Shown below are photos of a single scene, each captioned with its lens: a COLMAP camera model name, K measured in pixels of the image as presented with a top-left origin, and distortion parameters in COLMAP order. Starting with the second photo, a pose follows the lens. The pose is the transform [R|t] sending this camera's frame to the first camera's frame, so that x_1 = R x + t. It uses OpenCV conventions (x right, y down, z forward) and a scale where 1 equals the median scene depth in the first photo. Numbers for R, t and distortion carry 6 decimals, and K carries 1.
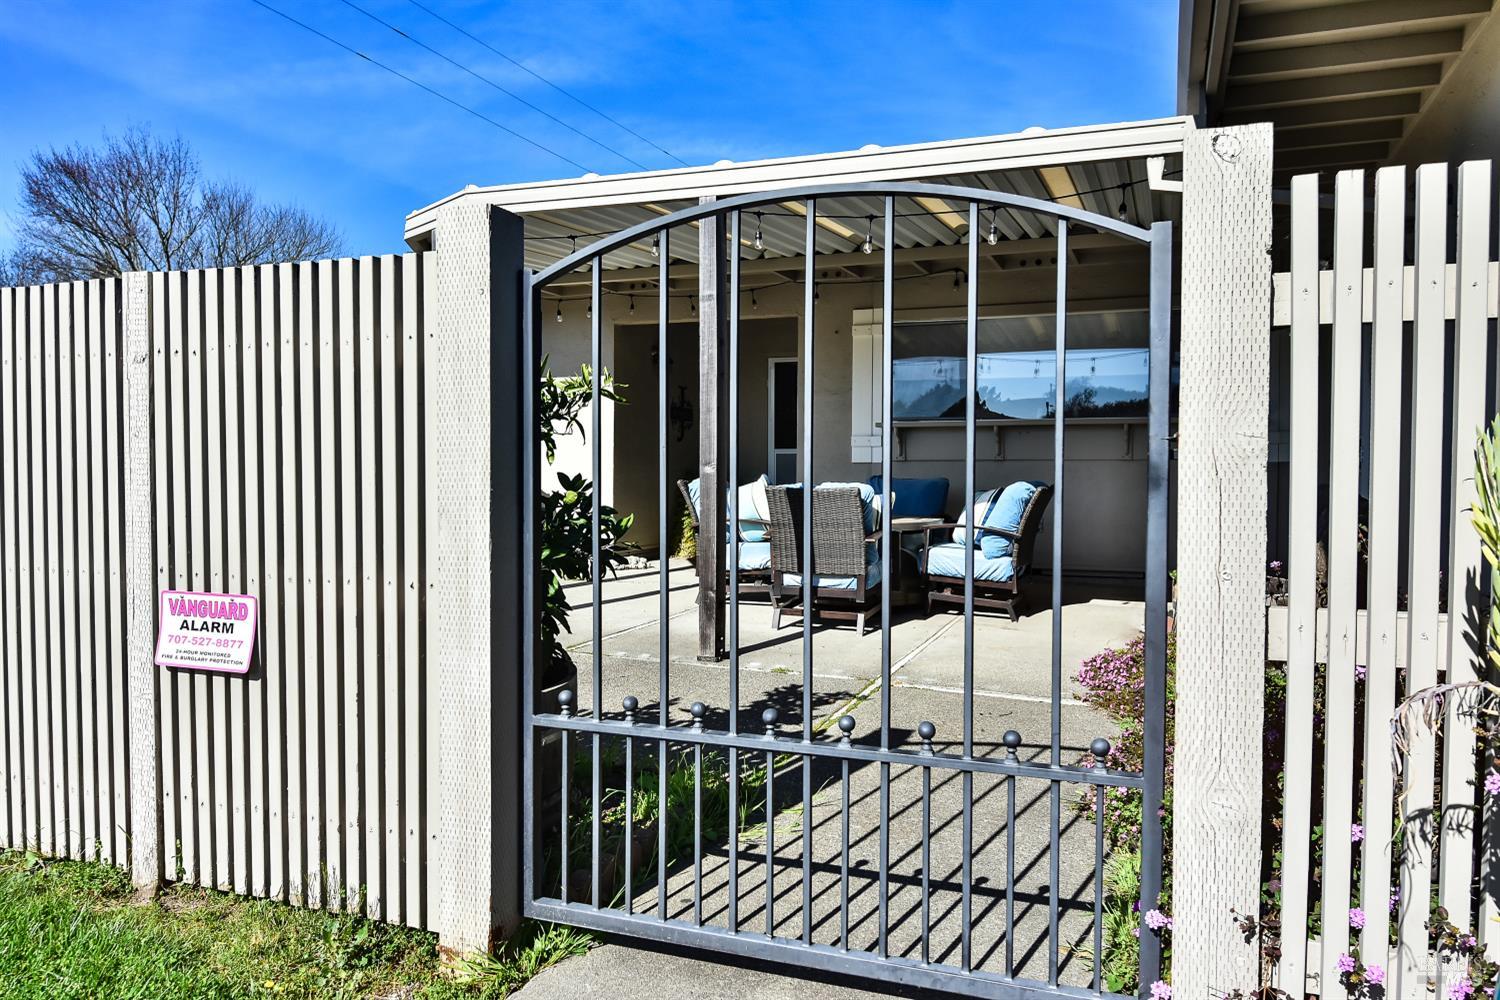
lens RADIAL K [[1119.1, 0, 754.7], [0, 1119.1, 502.3], [0, 0, 1]] dist [0.031035, -0.056133]
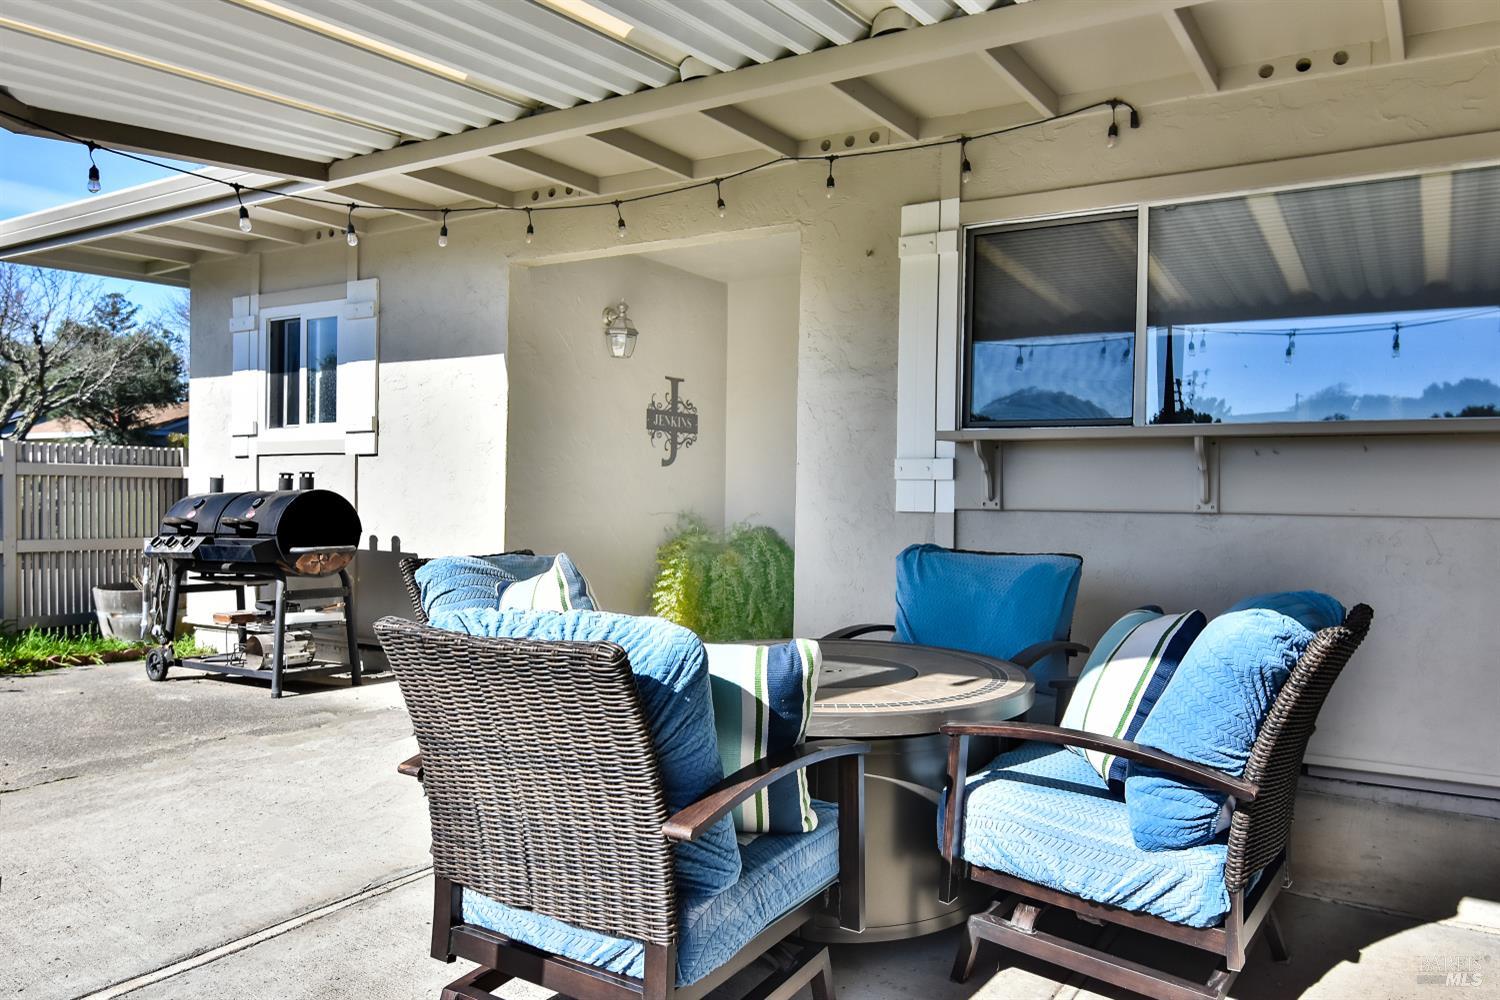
lens RADIAL K [[1119.1, 0, 754.7], [0, 1119.1, 502.3], [0, 0, 1]] dist [0.031035, -0.056133]
pose [[0.981786, 0.009132, -0.189770, 0.159713], [-0.012851, 0.999749, -0.018375, -0.039650], [0.189555, 0.020480, 0.981657, 0.668240]]
